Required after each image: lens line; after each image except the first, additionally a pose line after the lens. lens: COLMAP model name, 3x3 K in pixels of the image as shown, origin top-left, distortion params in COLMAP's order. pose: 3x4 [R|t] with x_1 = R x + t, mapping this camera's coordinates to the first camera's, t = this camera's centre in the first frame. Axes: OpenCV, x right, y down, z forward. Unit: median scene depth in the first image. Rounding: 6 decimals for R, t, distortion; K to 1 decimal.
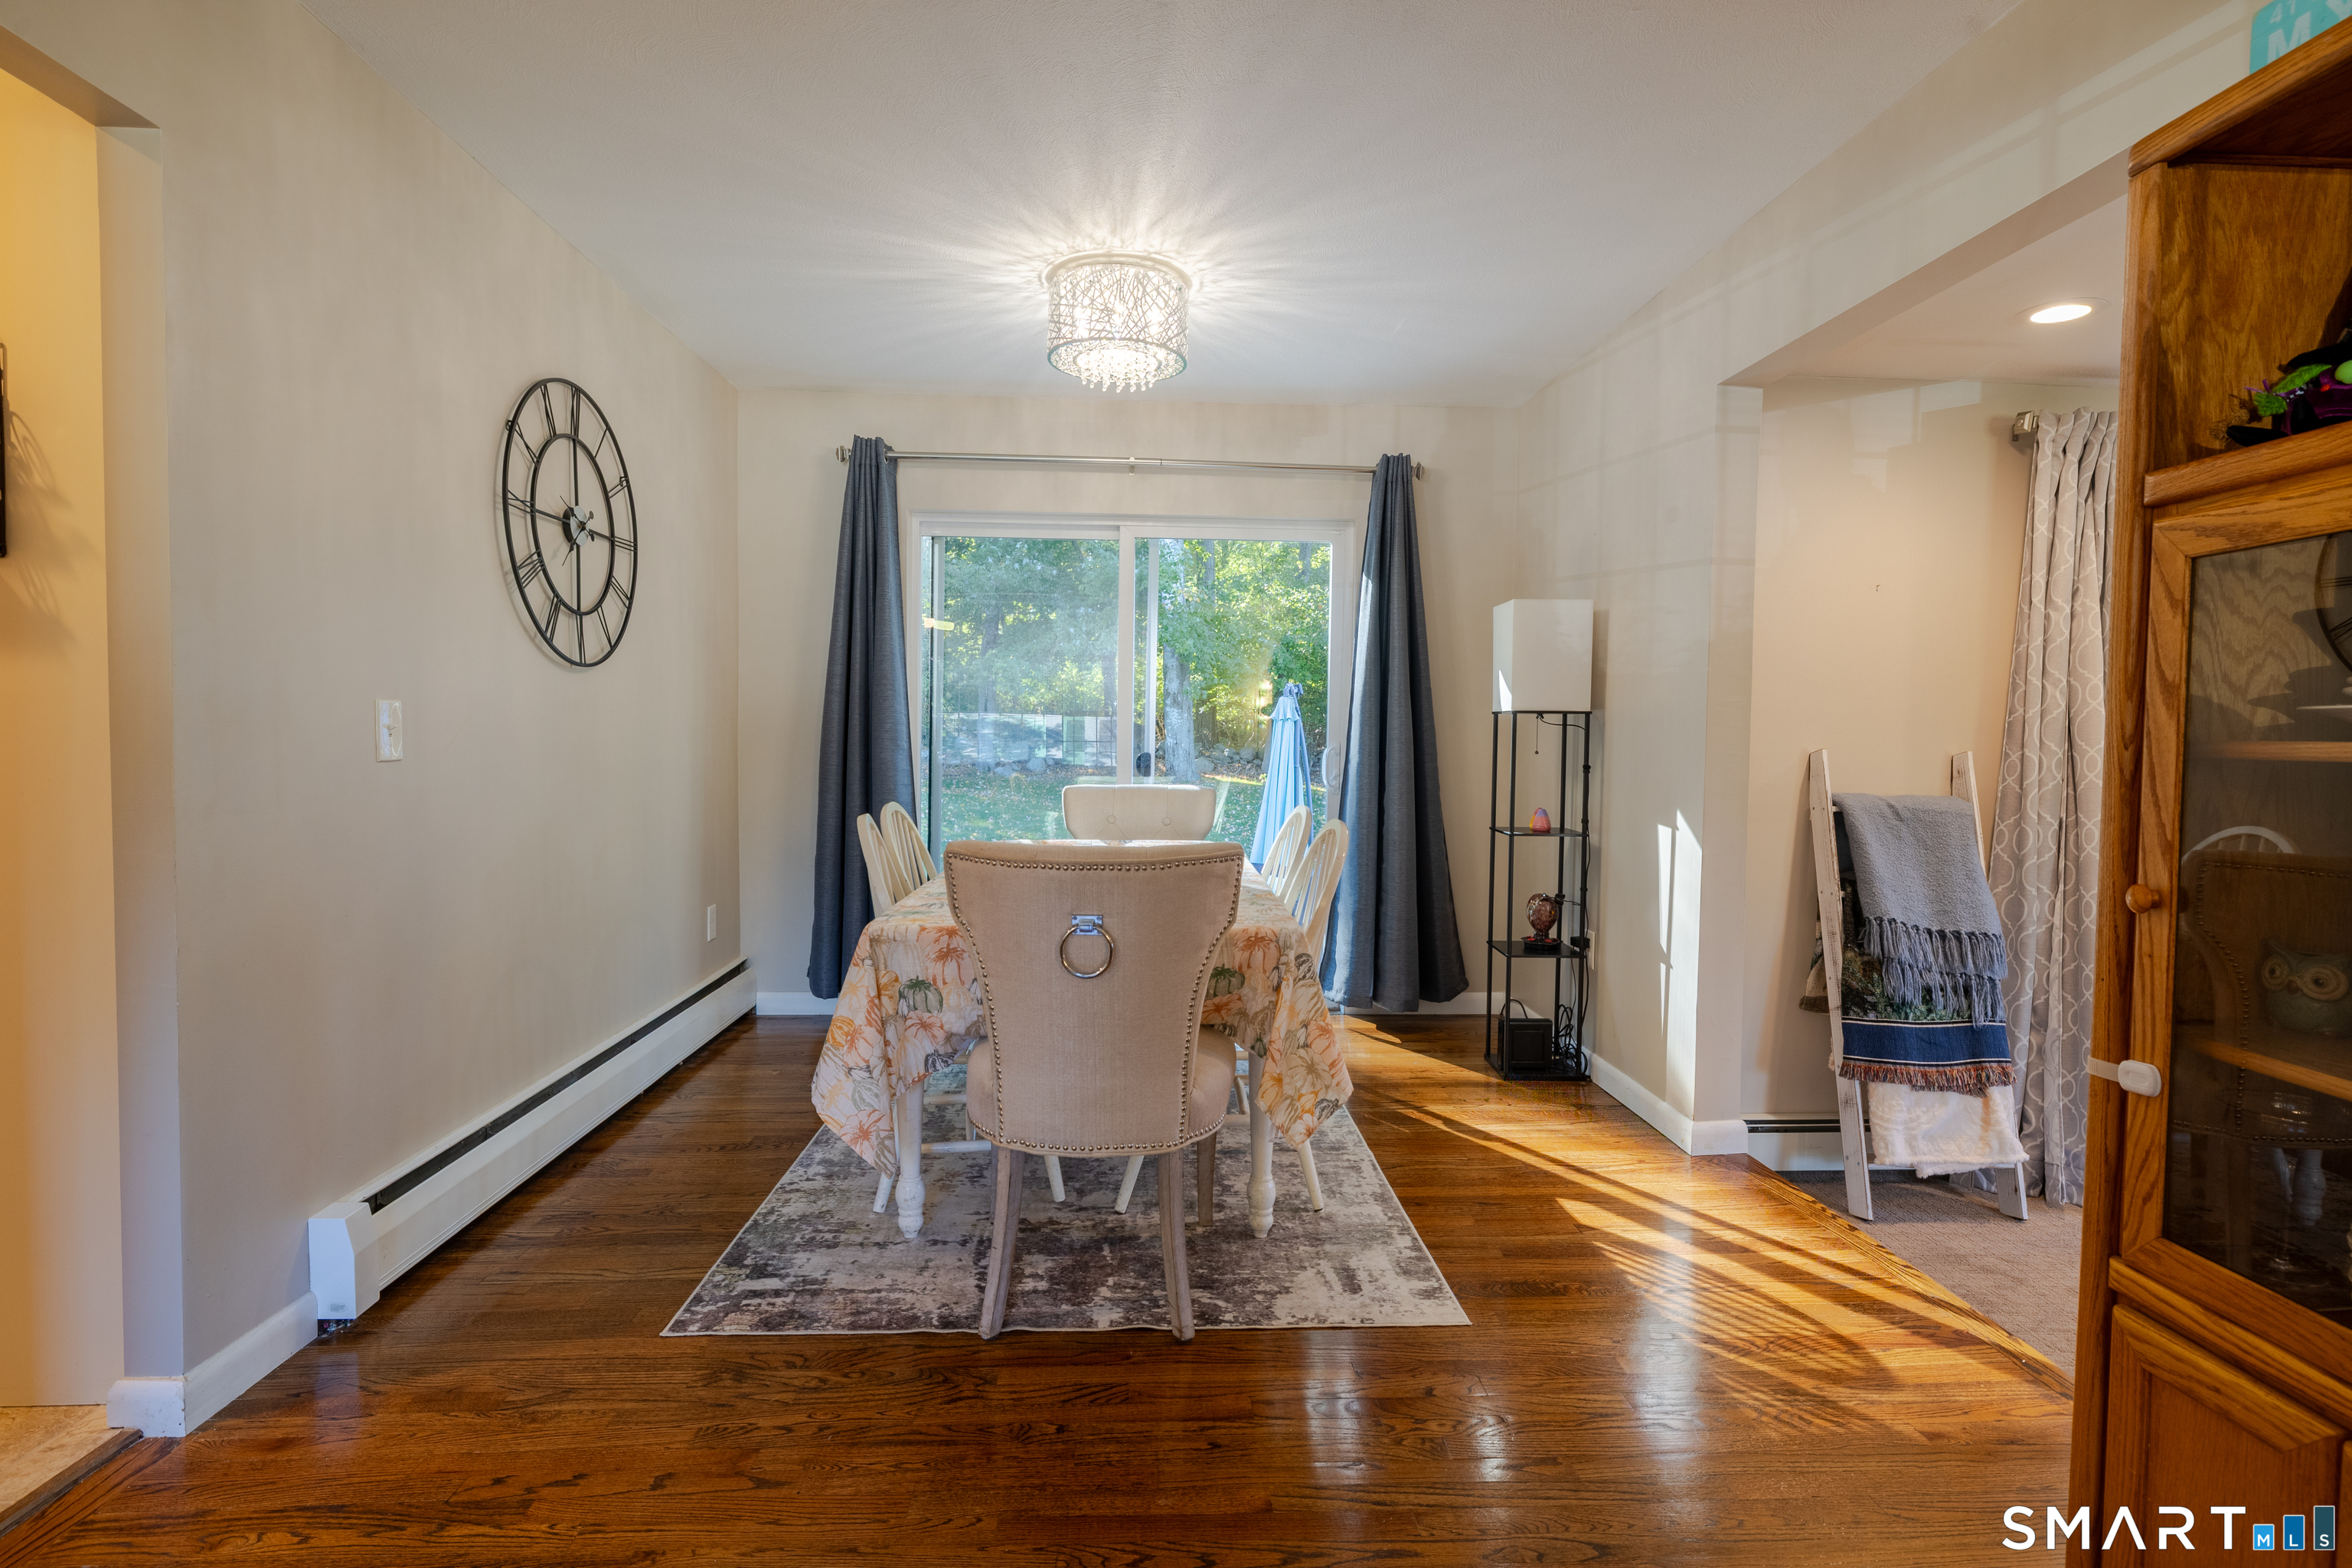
lens RADIAL K [[1174.2, 0, 1184.2], [0, 1174.2, 783.2], [0, 0, 1]] dist [-0.007016, 0.001254]
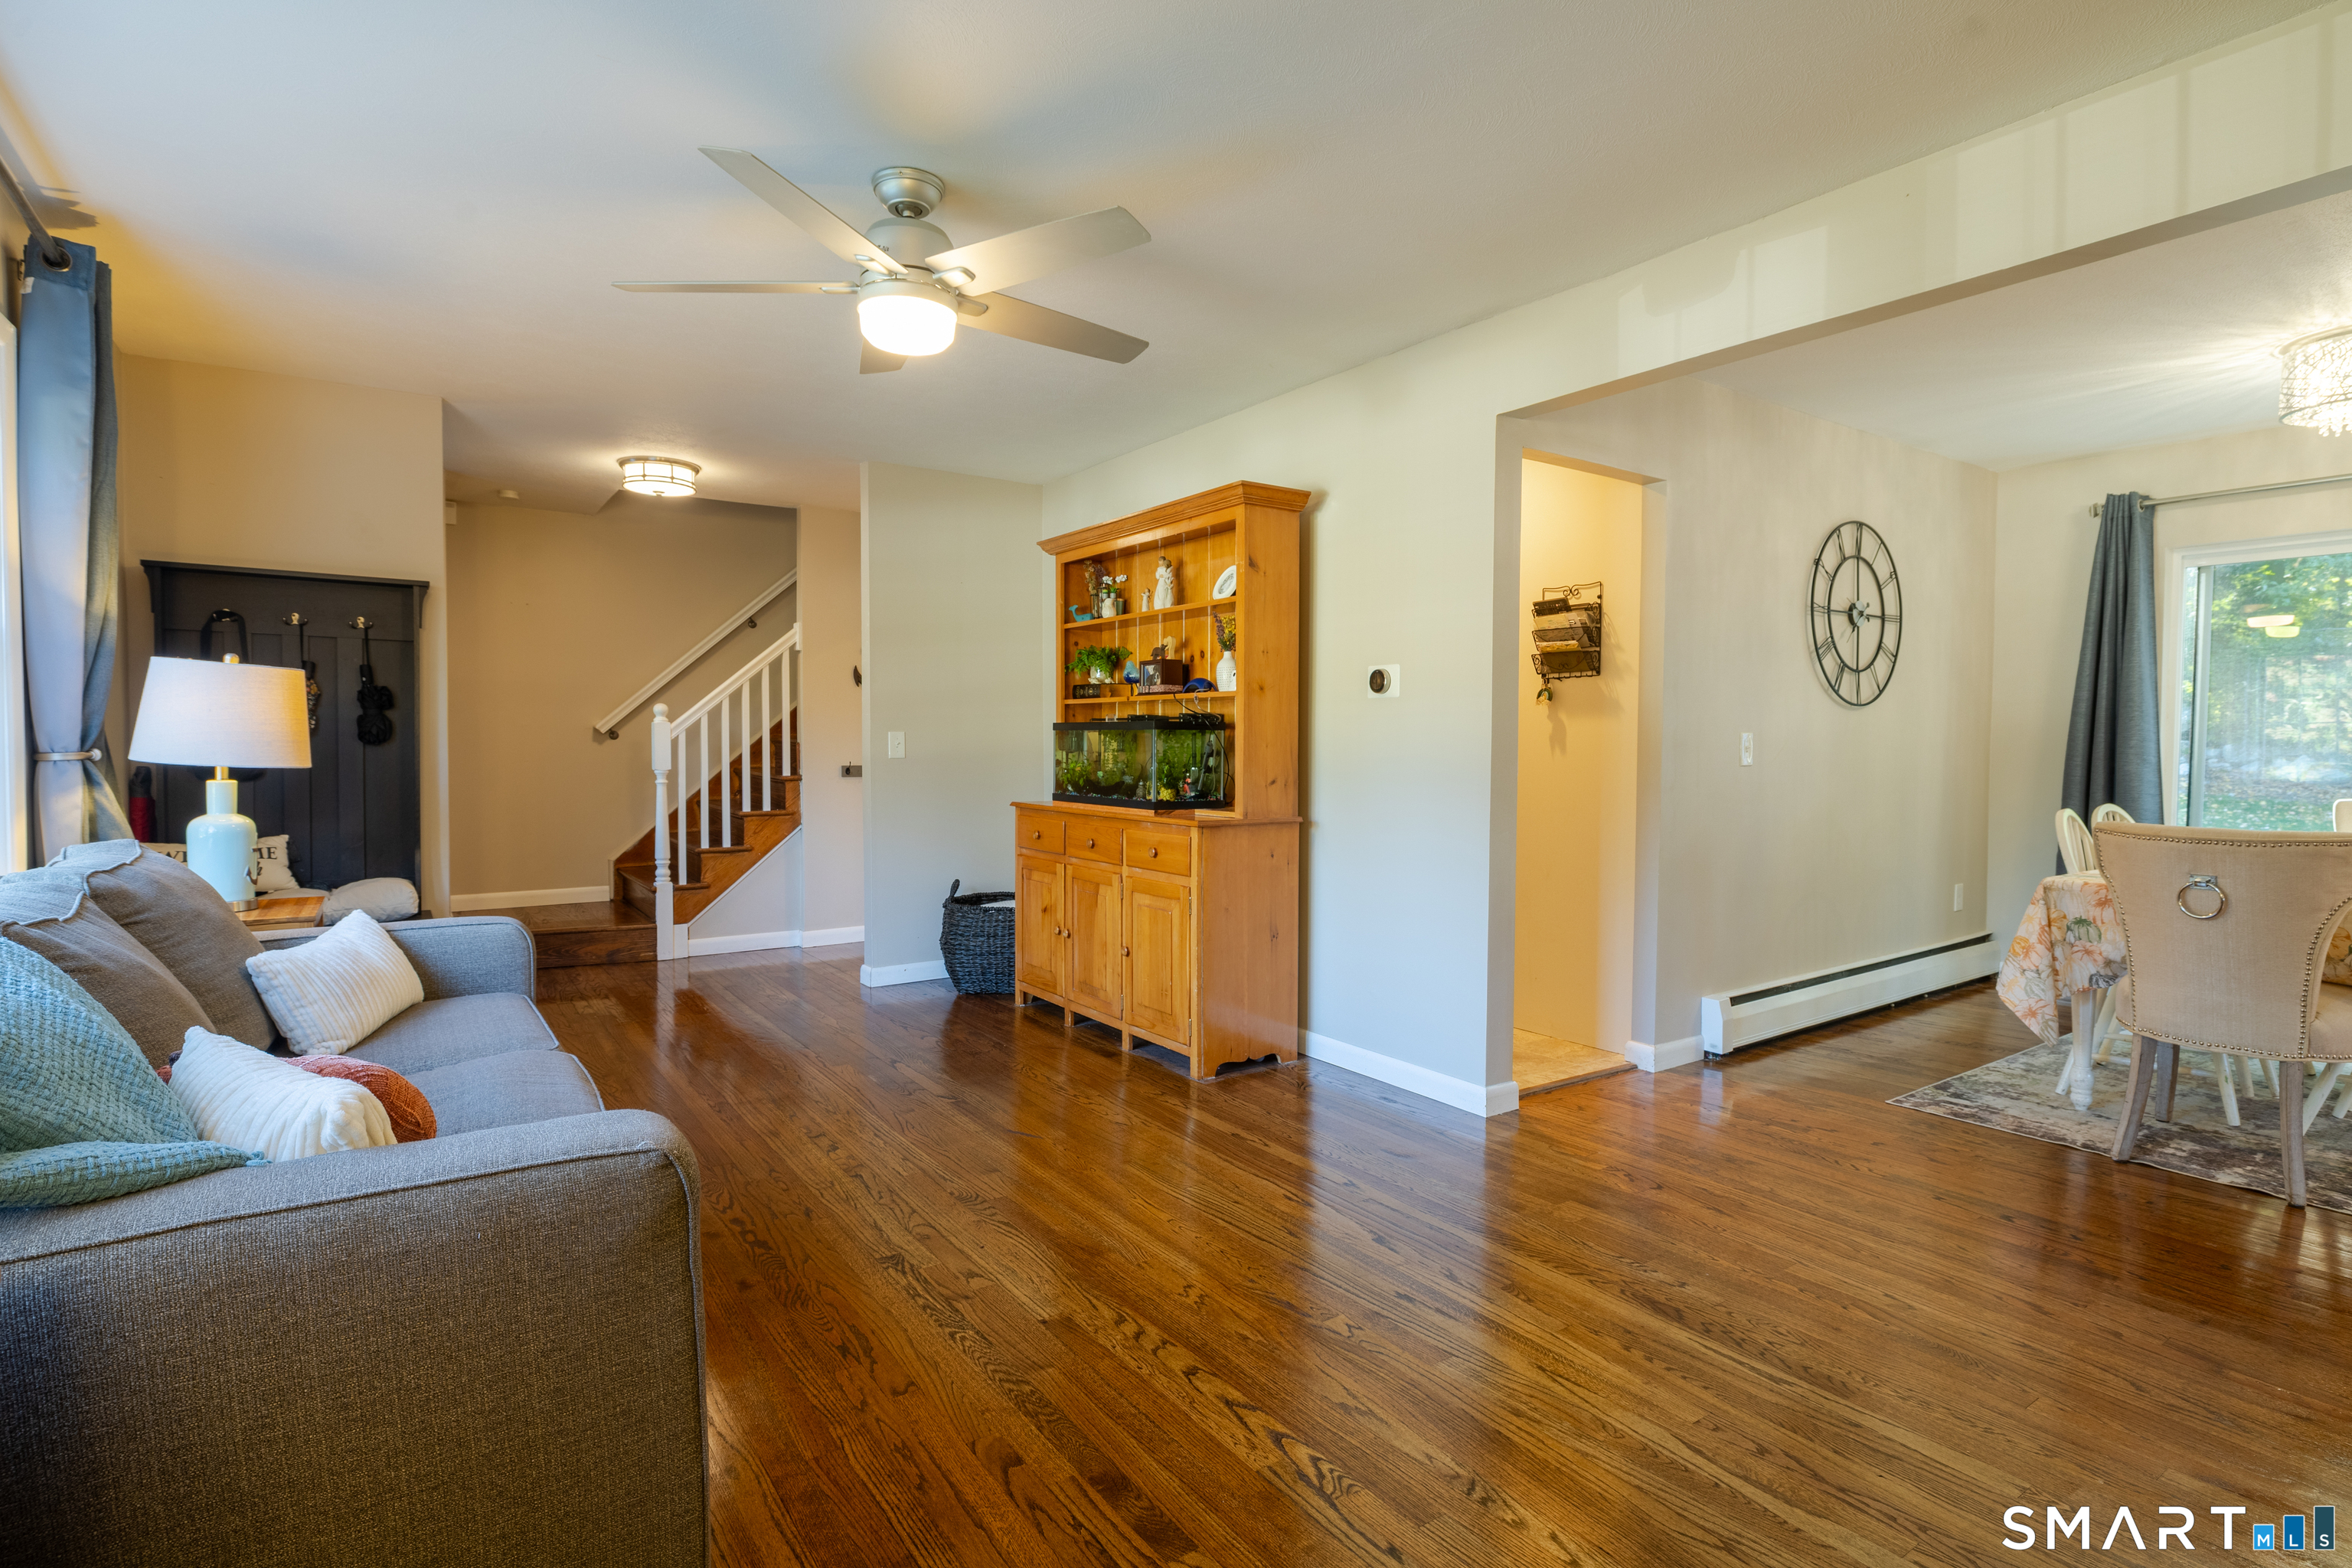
lens RADIAL K [[1174.2, 0, 1184.2], [0, 1174.2, 783.2], [0, 0, 1]] dist [-0.007016, 0.001254]
pose [[0.533449, 0.019166, -0.845615, 0.367379], [-0.031283, 0.999506, 0.002919, 0.027470], [0.845254, 0.024896, 0.533785, -0.655681]]
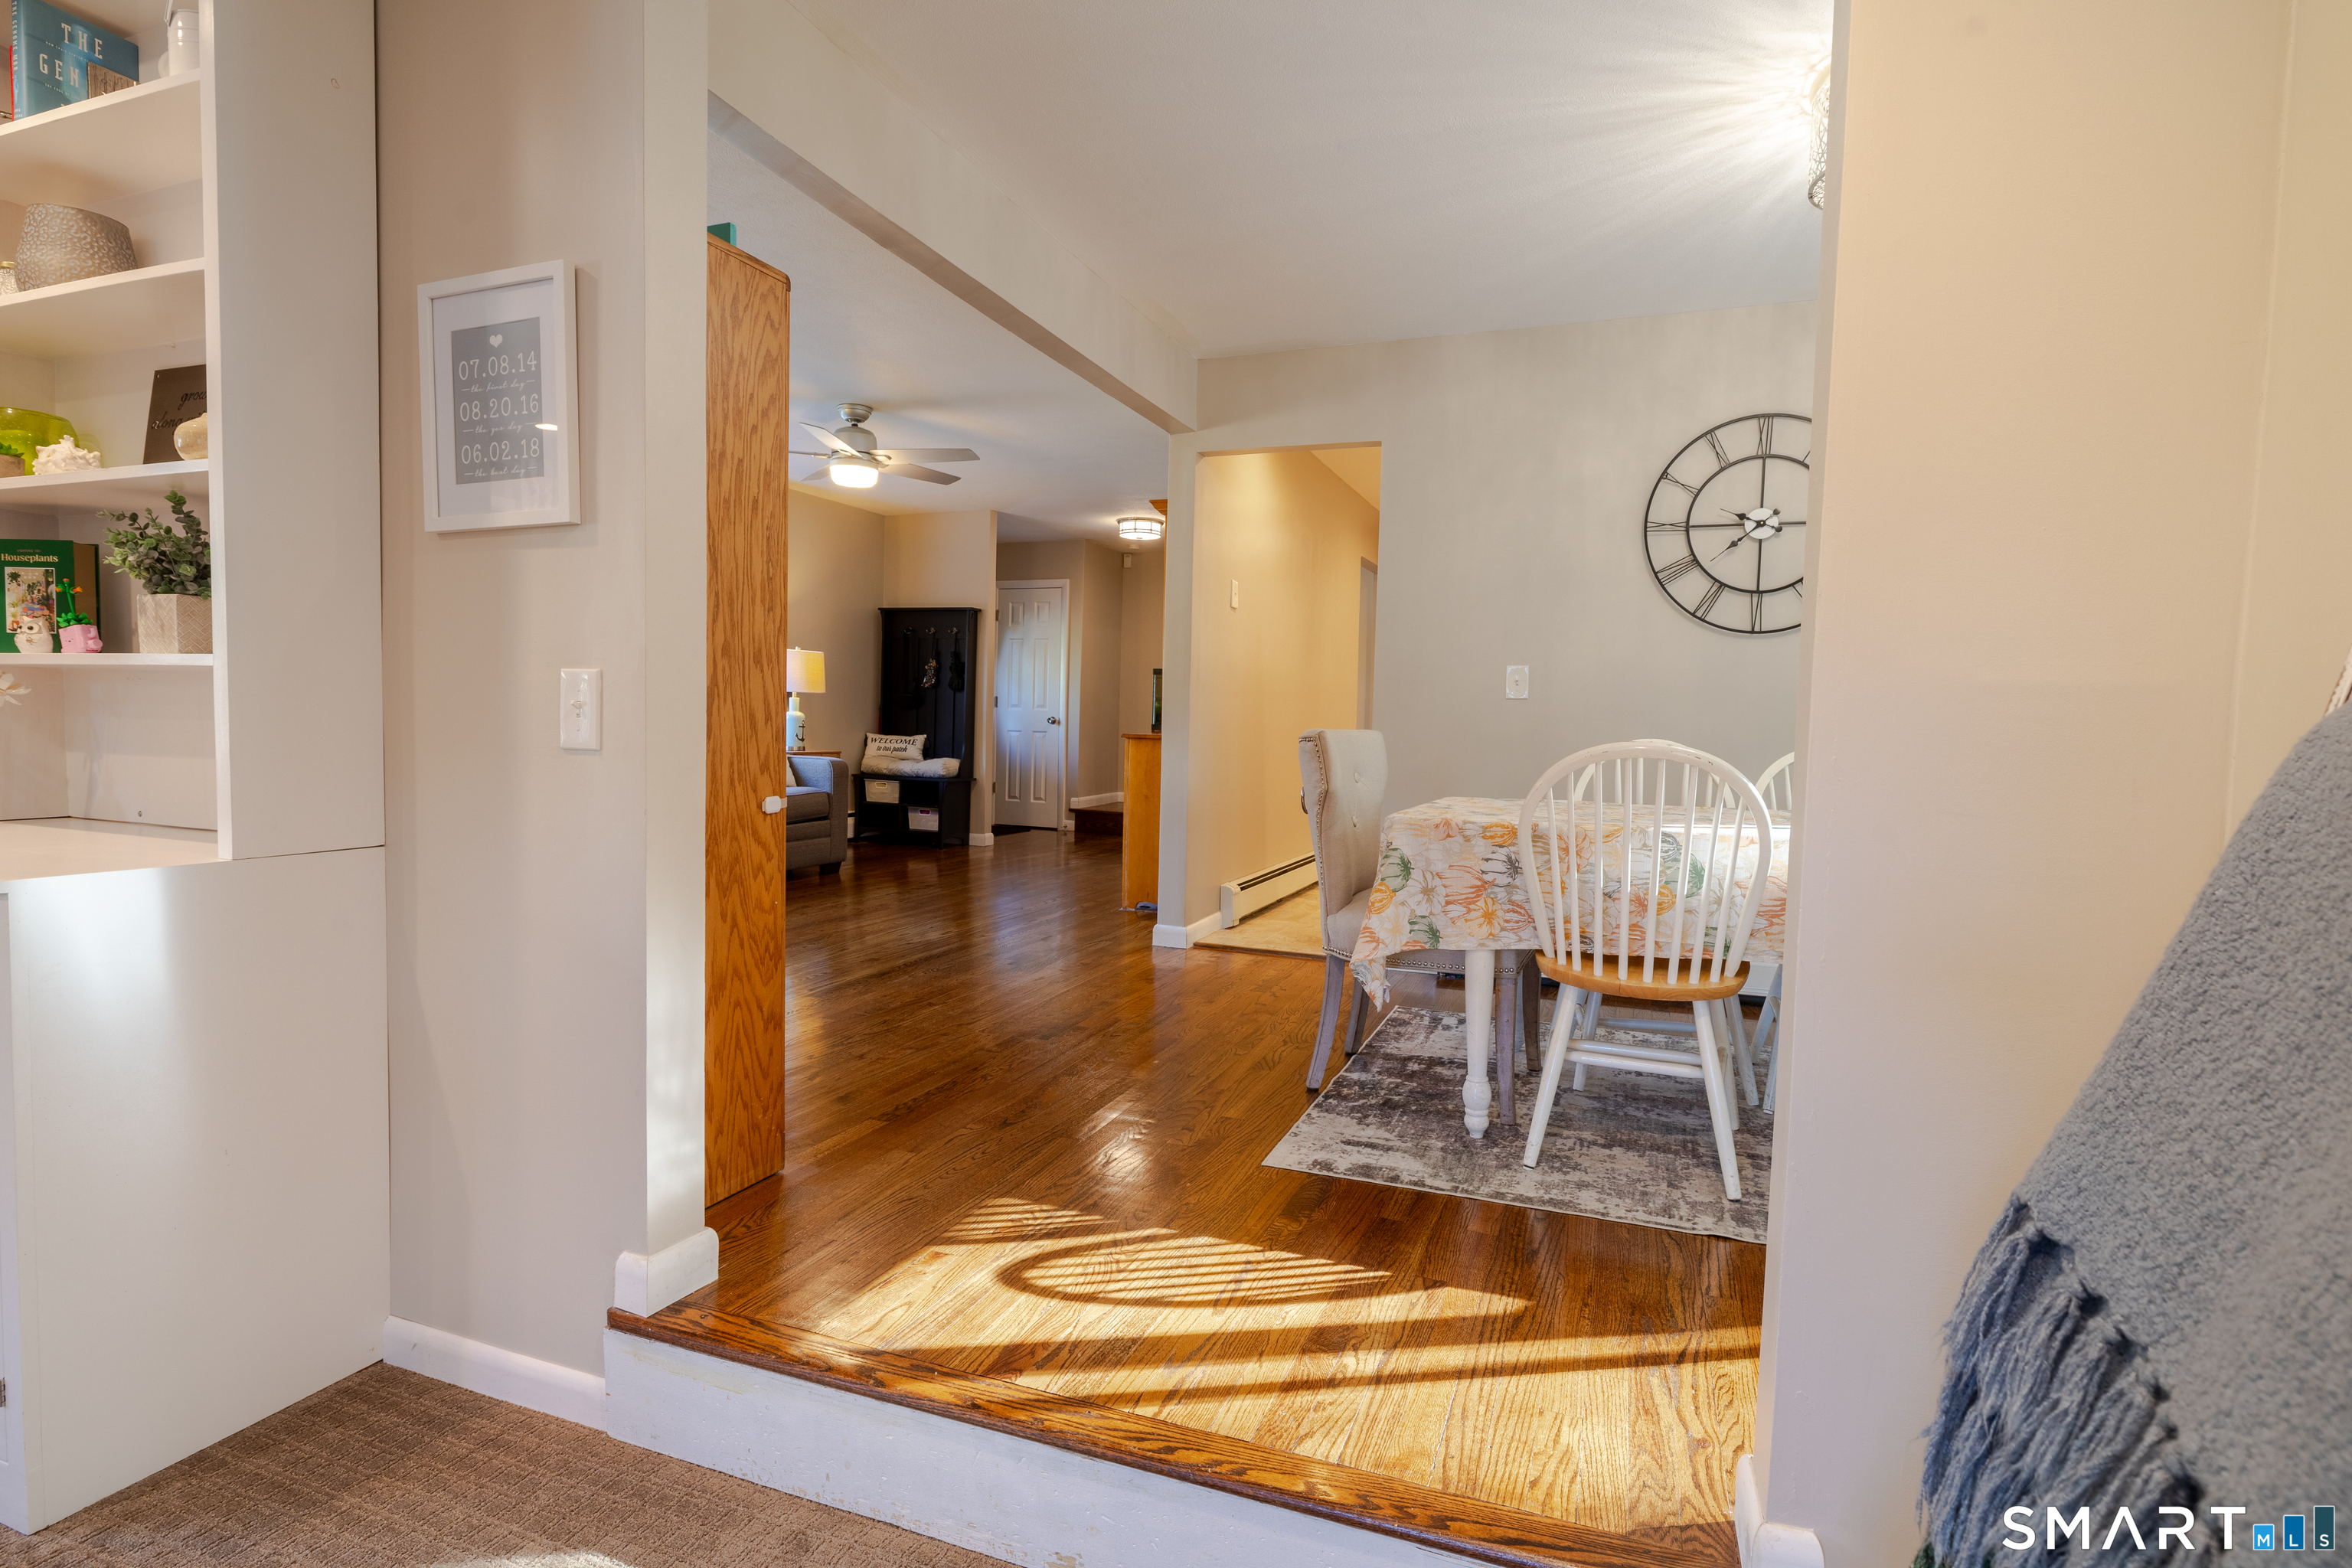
lens RADIAL K [[1174.2, 0, 1184.2], [0, 1174.2, 783.2], [0, 0, 1]] dist [-0.007016, 0.001254]
pose [[-0.410401, 0.025424, -0.911551, 1.112830], [-0.067523, 0.996020, 0.058180, 0.036150], [0.909402, 0.085428, -0.407051, 1.177081]]
